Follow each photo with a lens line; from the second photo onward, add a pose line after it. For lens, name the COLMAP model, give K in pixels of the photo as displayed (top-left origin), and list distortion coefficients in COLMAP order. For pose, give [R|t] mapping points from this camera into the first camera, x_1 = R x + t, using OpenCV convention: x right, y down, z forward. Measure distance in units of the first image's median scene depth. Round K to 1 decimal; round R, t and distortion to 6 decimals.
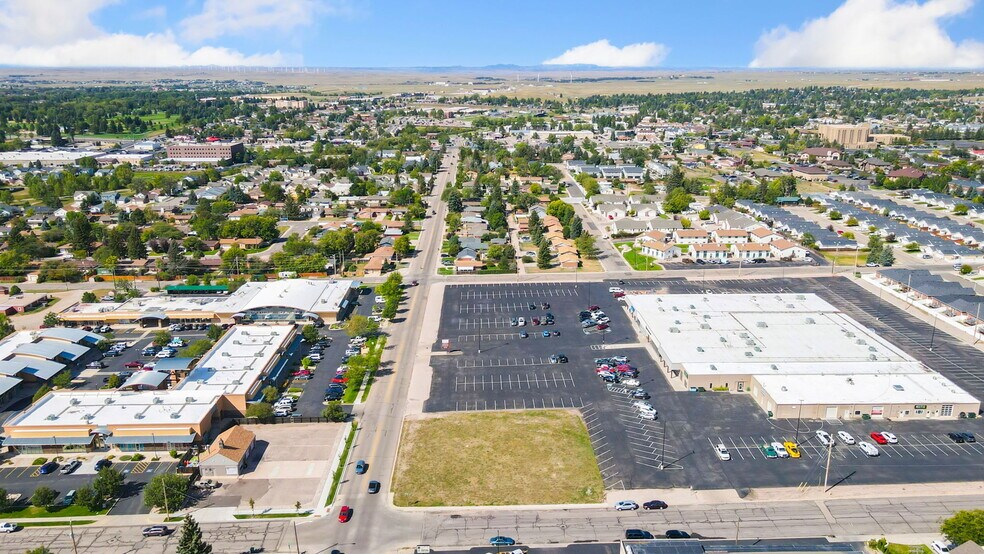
lens RADIAL K [[755.3, 0, 496.1], [0, 755.3, 275.7], [0, 0, 1]] dist [0.009144, 0.011224]
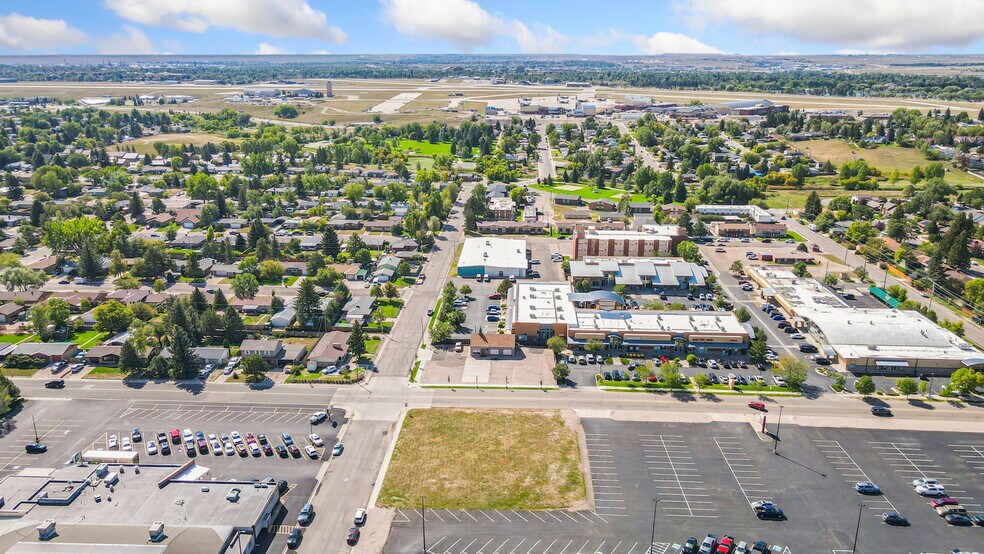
lens RADIAL K [[738.5, 0, 492.0], [0, 738.5, 277.0], [0, 0, 1]] dist [0.004329, 0.012469]
pose [[-0.073573, 0.290837, -0.953940, 0.553538], [-0.262474, 0.917163, 0.299867, -0.172014], [0.962130, 0.272446, 0.008858, 0.612320]]
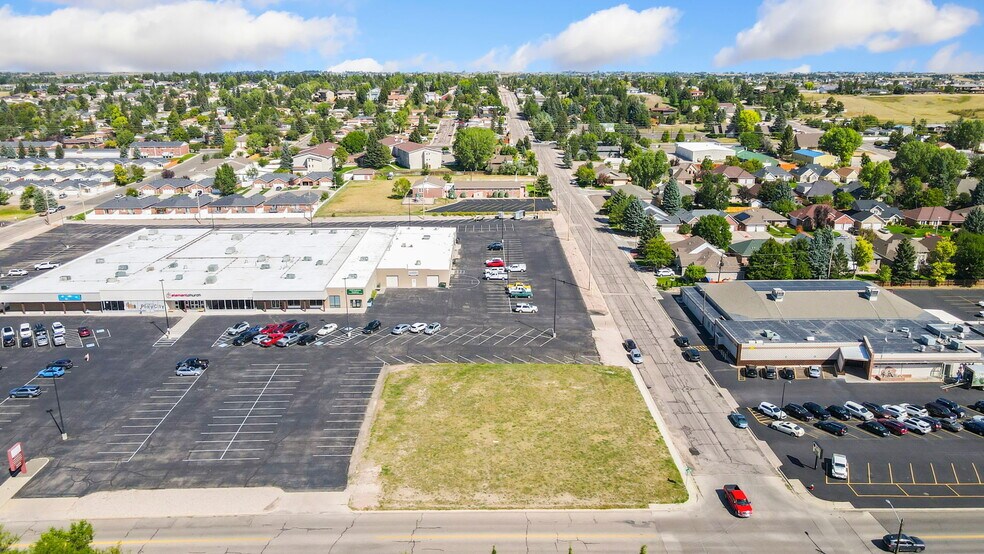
lens RADIAL K [[755.3, 0, 496.1], [0, 755.3, 275.7], [0, 0, 1]] dist [0.009144, 0.011224]
pose [[0.012880, -0.260230, 0.965461, -0.390340], [0.263774, 0.932224, 0.247753, -0.032153], [-0.964499, 0.251472, 0.080649, 0.608962]]
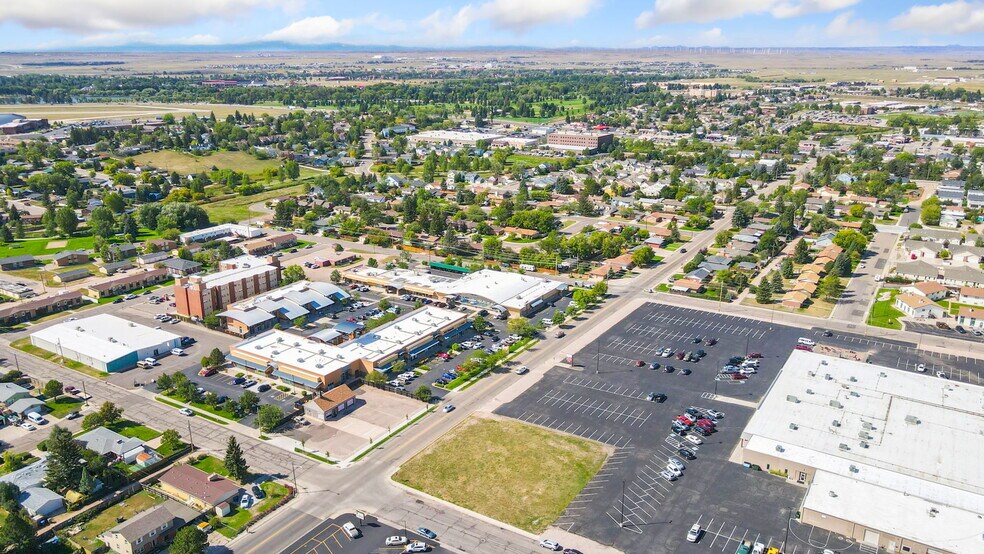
lens RADIAL K [[738.5, 0, 492.0], [0, 738.5, 277.0], [0, 0, 1]] dist [0.004329, 0.012469]
pose [[0.830948, 0.164924, -0.531343, 0.342045], [-0.147434, 0.986183, 0.075537, -0.078472], [0.536460, 0.015571, 0.843782, 0.037184]]
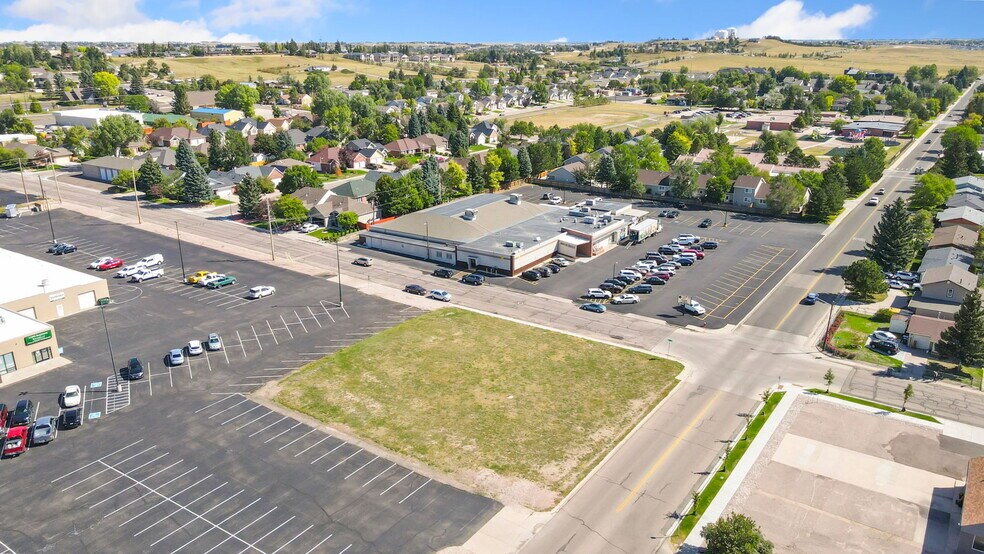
lens RADIAL K [[738.5, 0, 492.0], [0, 738.5, 277.0], [0, 0, 1]] dist [0.004329, 0.012469]
pose [[-0.810054, -0.174830, 0.559685, -0.208837], [0.159584, 0.852748, 0.497347, -0.080455], [-0.564221, 0.492195, -0.662872, 0.878360]]
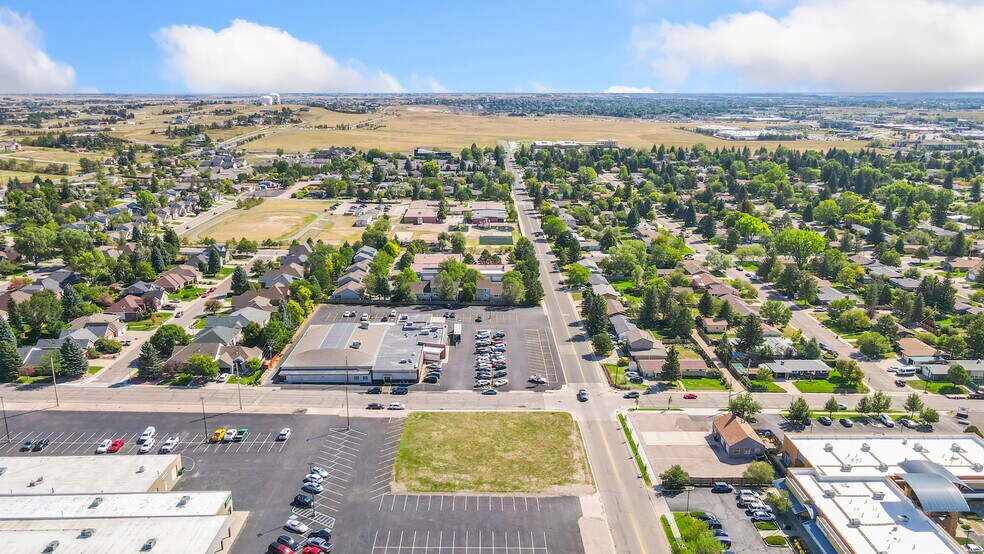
lens RADIAL K [[738.5, 0, 492.0], [0, 738.5, 277.0], [0, 0, 1]] dist [0.004329, 0.012469]
pose [[-0.999834, -0.003600, 0.017867, -0.012028], [0.005643, 0.870991, 0.491266, -0.312925], [-0.017331, 0.491286, -0.870826, 1.164643]]
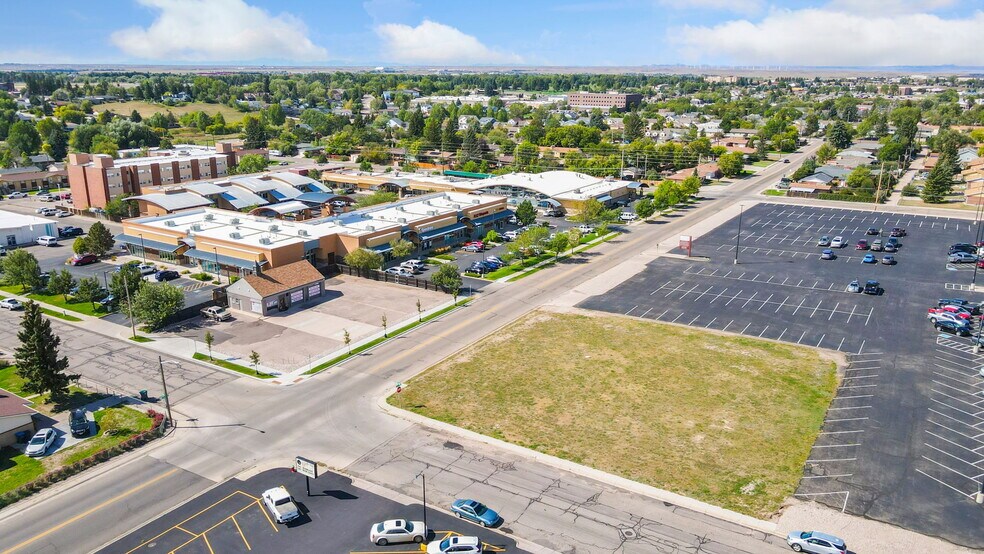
lens RADIAL K [[729.8, 0, 492.0], [0, 729.8, 277.0], [0, 0, 1]] dist [0.011012, 0.007672]
pose [[0.830808, 0.158042, -0.533649, 0.121316], [-0.153145, 0.986738, 0.053804, 0.098708], [0.535075, 0.037025, 0.843993, 0.333604]]
